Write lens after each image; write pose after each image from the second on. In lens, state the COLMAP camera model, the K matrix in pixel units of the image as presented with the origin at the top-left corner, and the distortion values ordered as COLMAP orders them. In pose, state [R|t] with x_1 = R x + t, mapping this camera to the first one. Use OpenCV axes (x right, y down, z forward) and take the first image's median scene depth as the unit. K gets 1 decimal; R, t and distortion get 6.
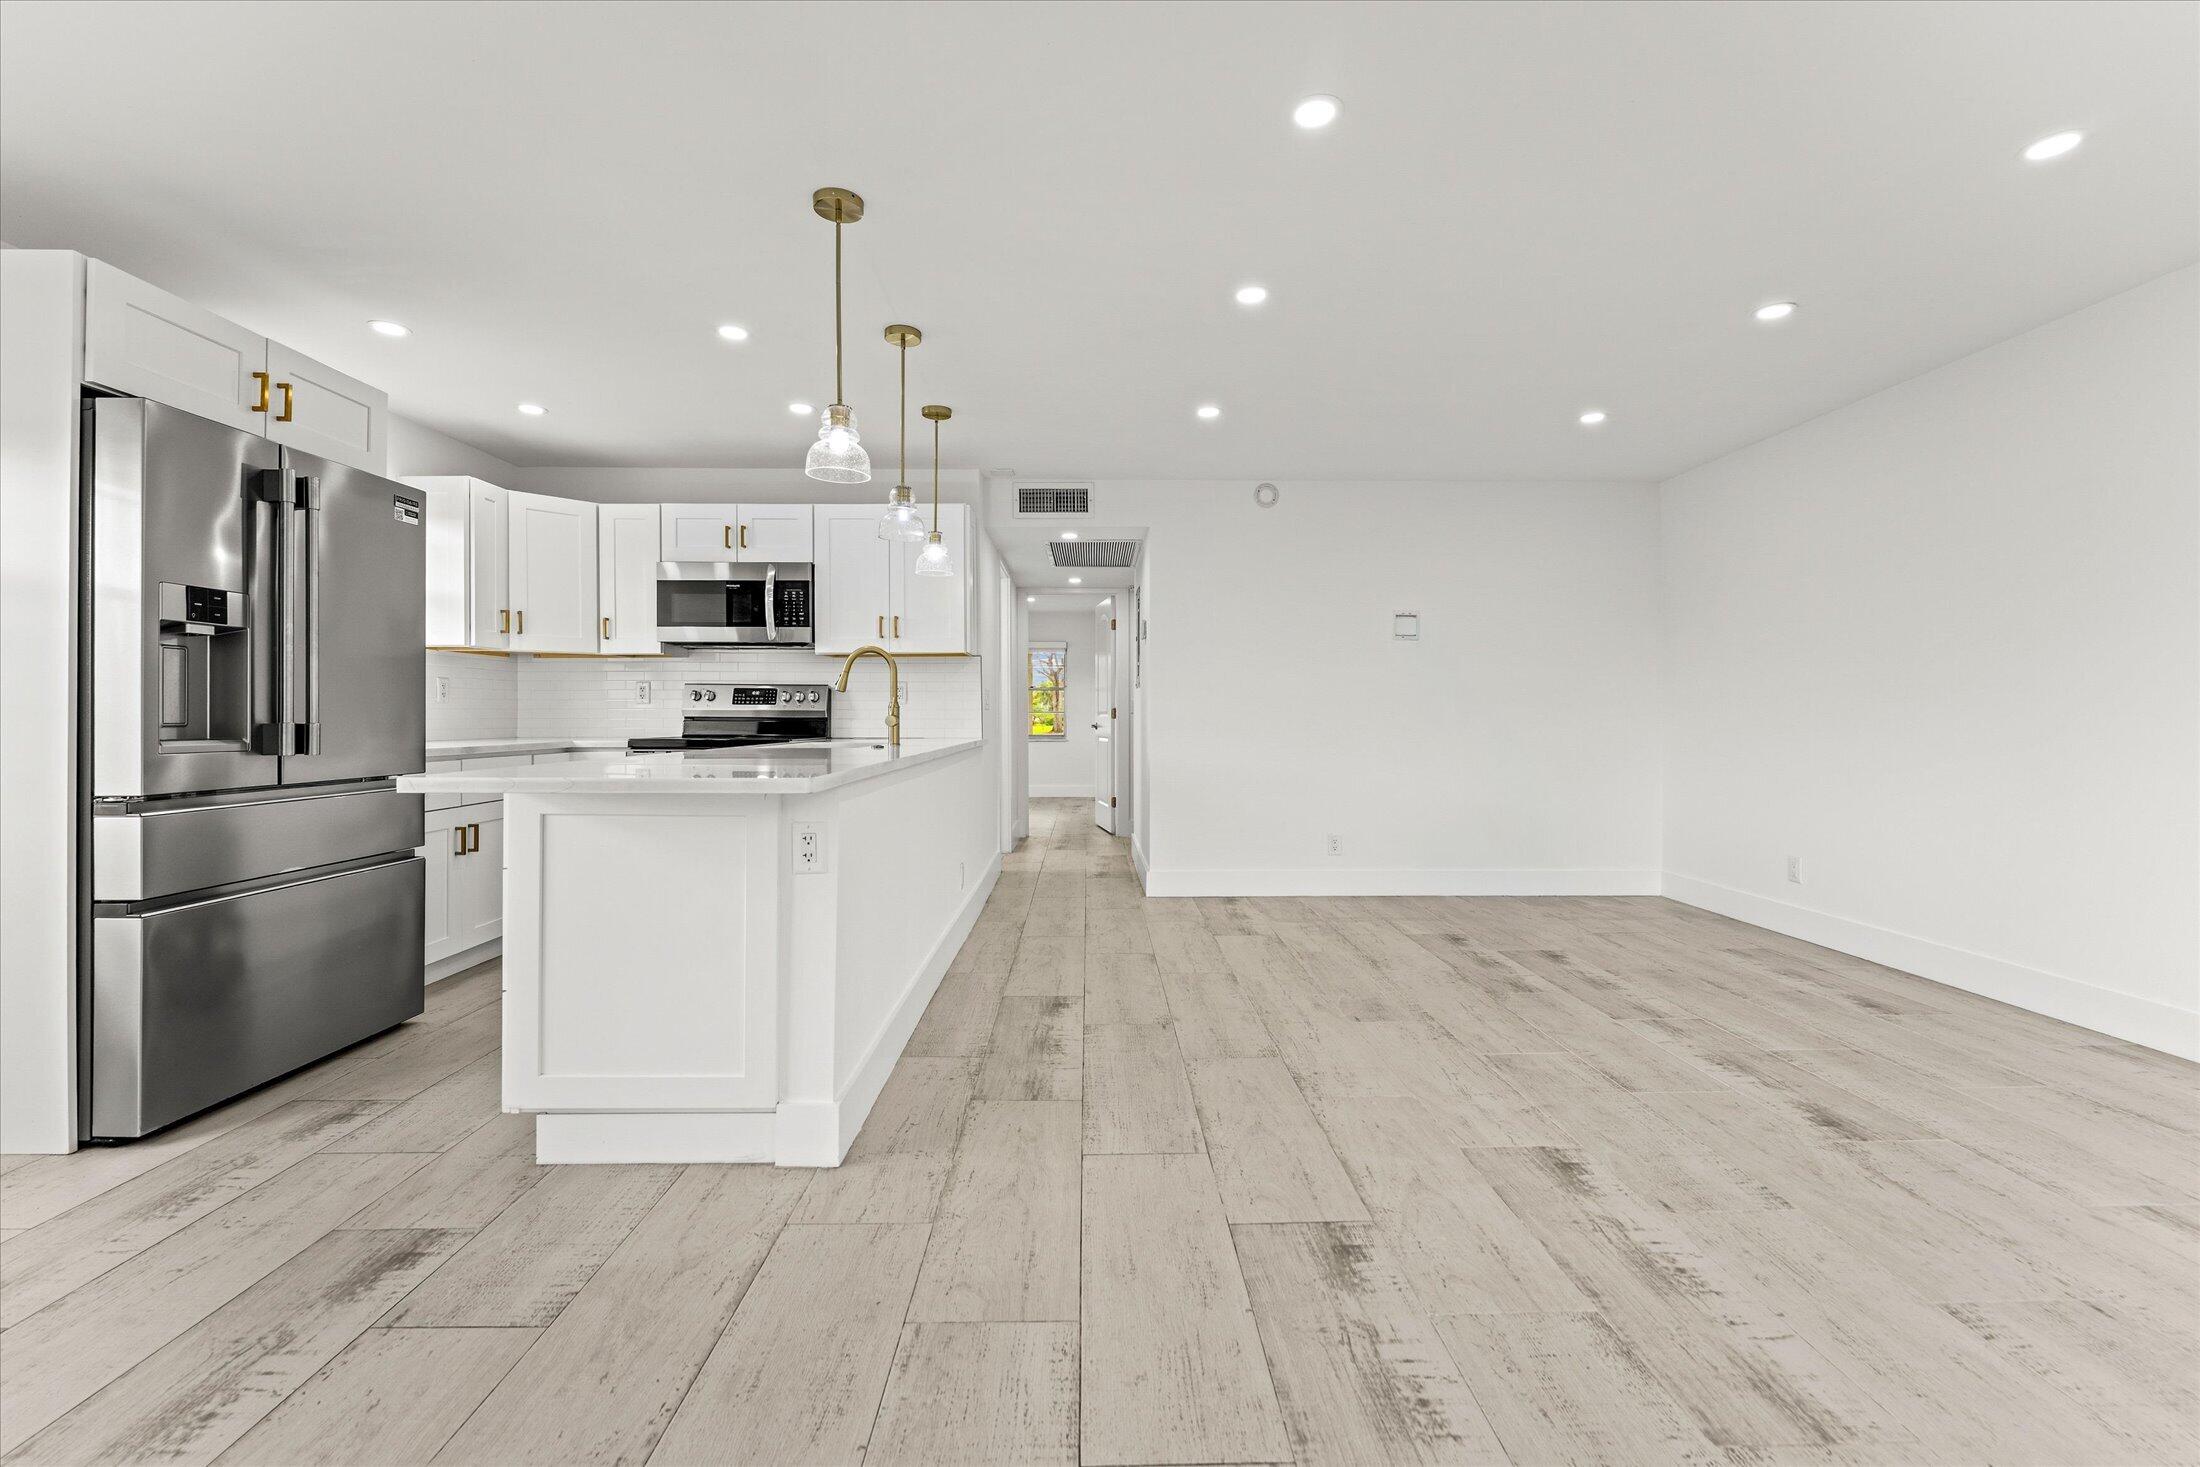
lens RADIAL K [[912.9, 0, 1110.7], [0, 912.9, 715.4], [0, 0, 1]] dist [-0.003233, -0.000128]
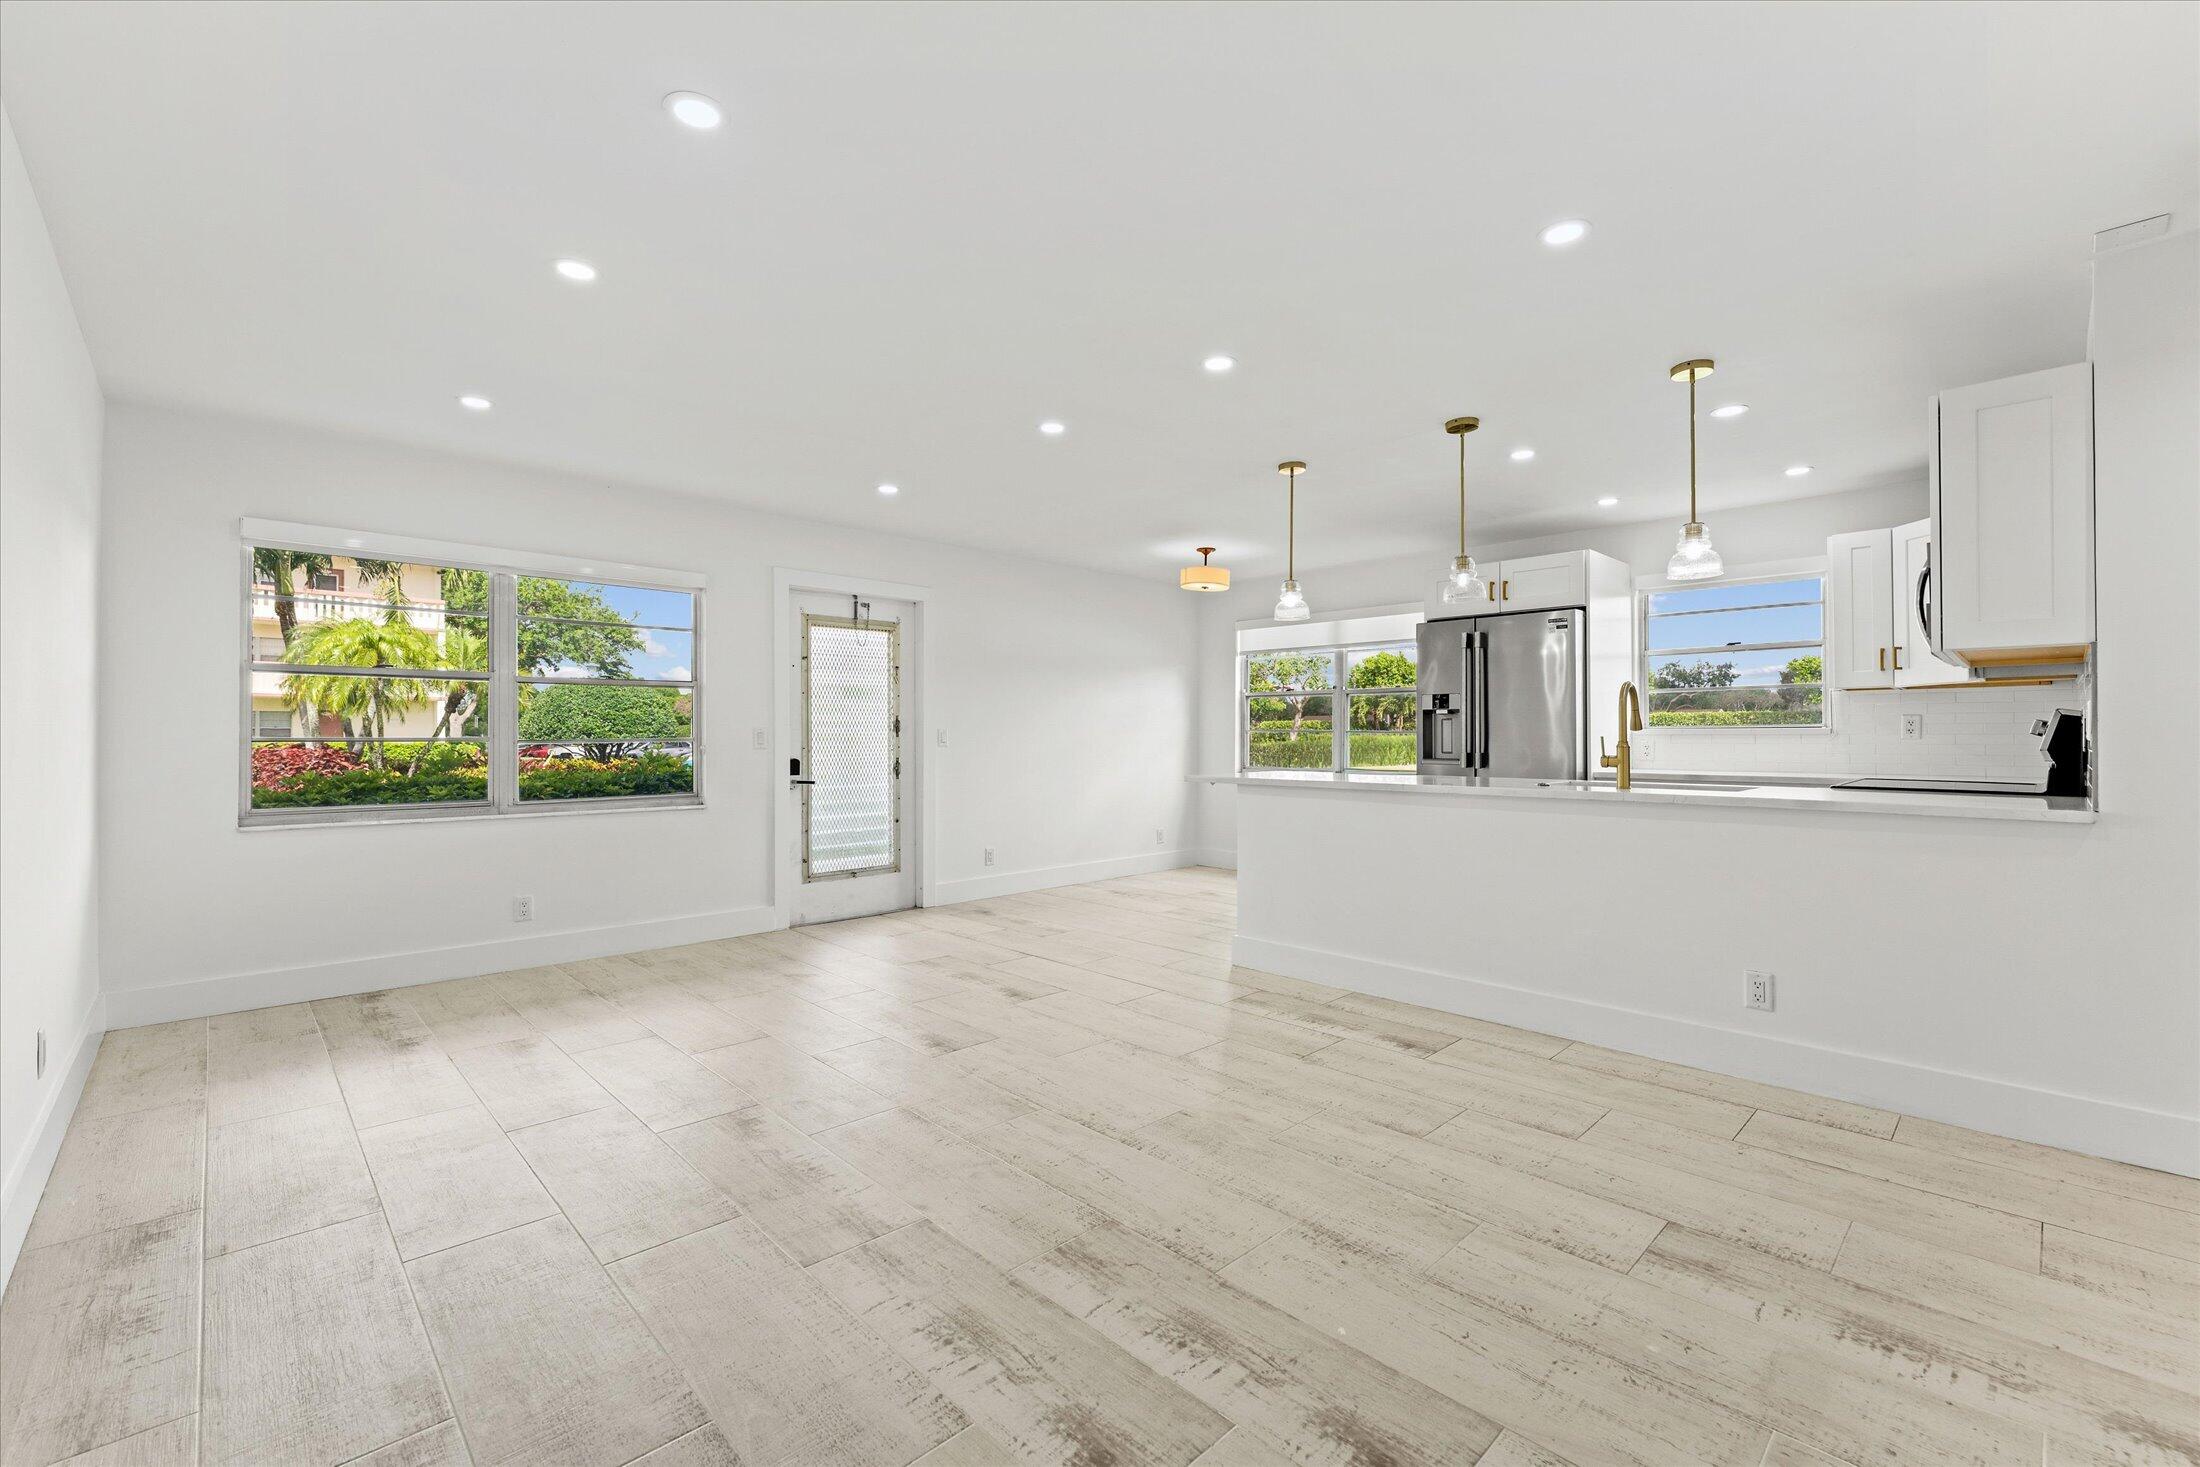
lens RADIAL K [[912.9, 0, 1109.0], [0, 912.9, 733.2], [0, 0, 1]] dist [-0.003233, -0.000128]
pose [[-0.731652, -0.000745, -0.681678, 1.125656], [0.000695, 0.999998, -0.001838, -0.032448], [0.681678, -0.001819, -0.731650, 1.953094]]
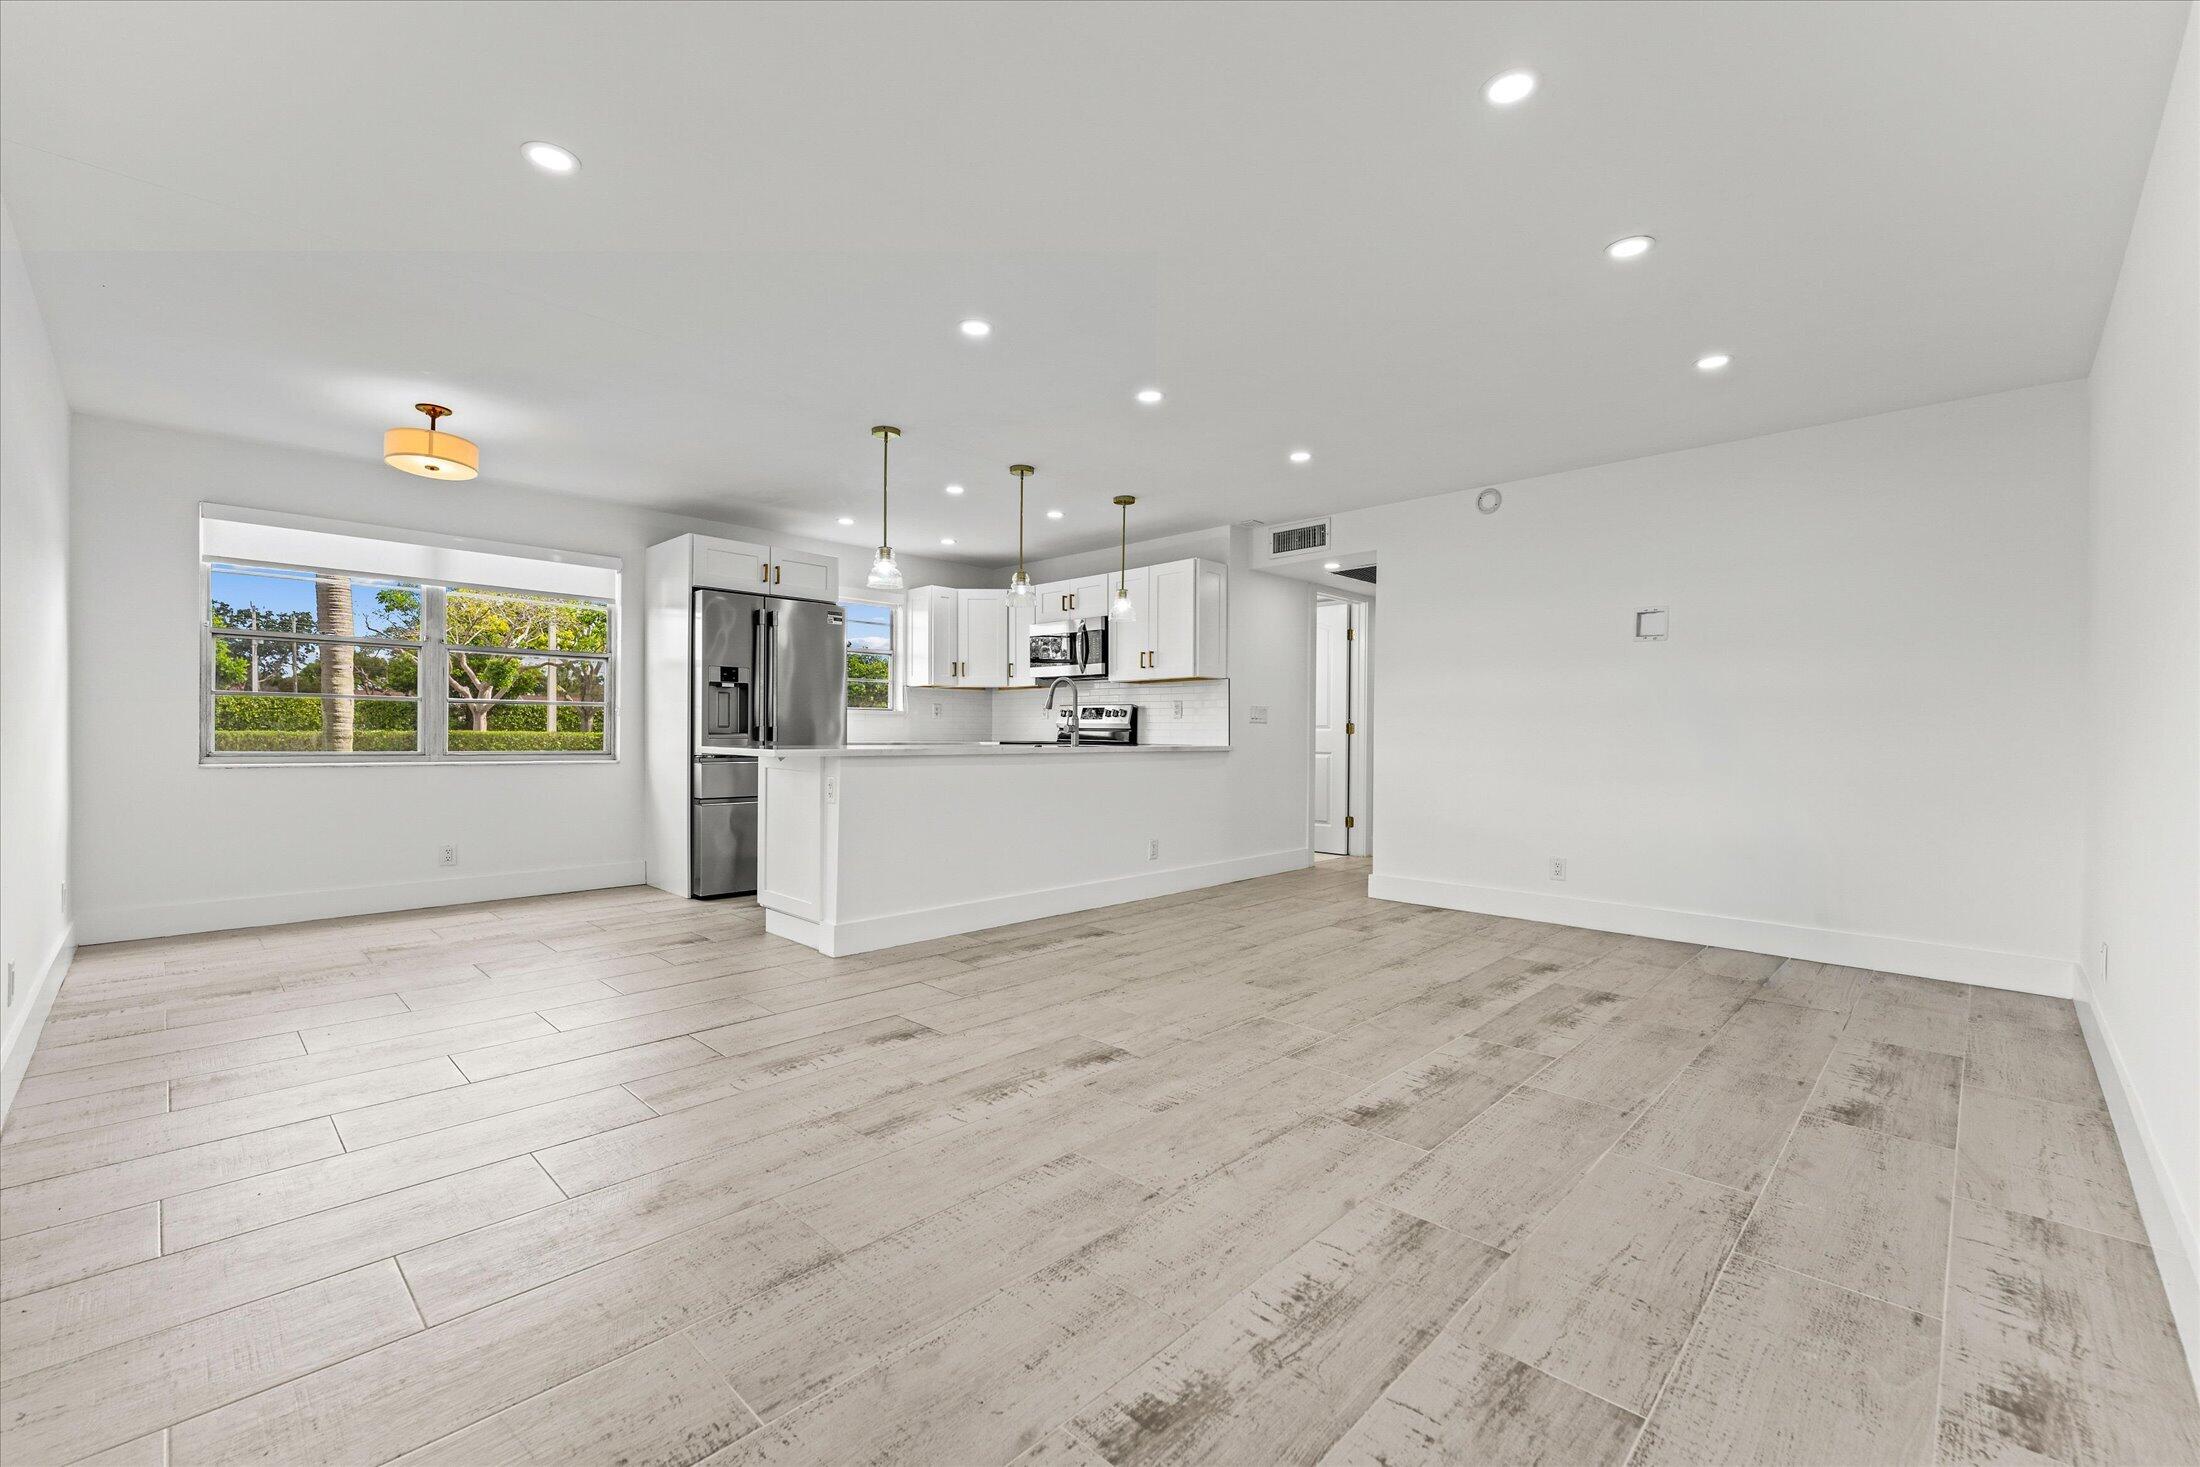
lens RADIAL K [[912.9, 0, 1103.2], [0, 912.9, 744.2], [0, 0, 1]] dist [-0.003233, -0.000128]
pose [[0.699613, 0.014085, -0.714383, 1.195754], [-0.008270, 0.999898, 0.011616, 0.018906], [0.714474, -0.002219, 0.699659, 0.059296]]
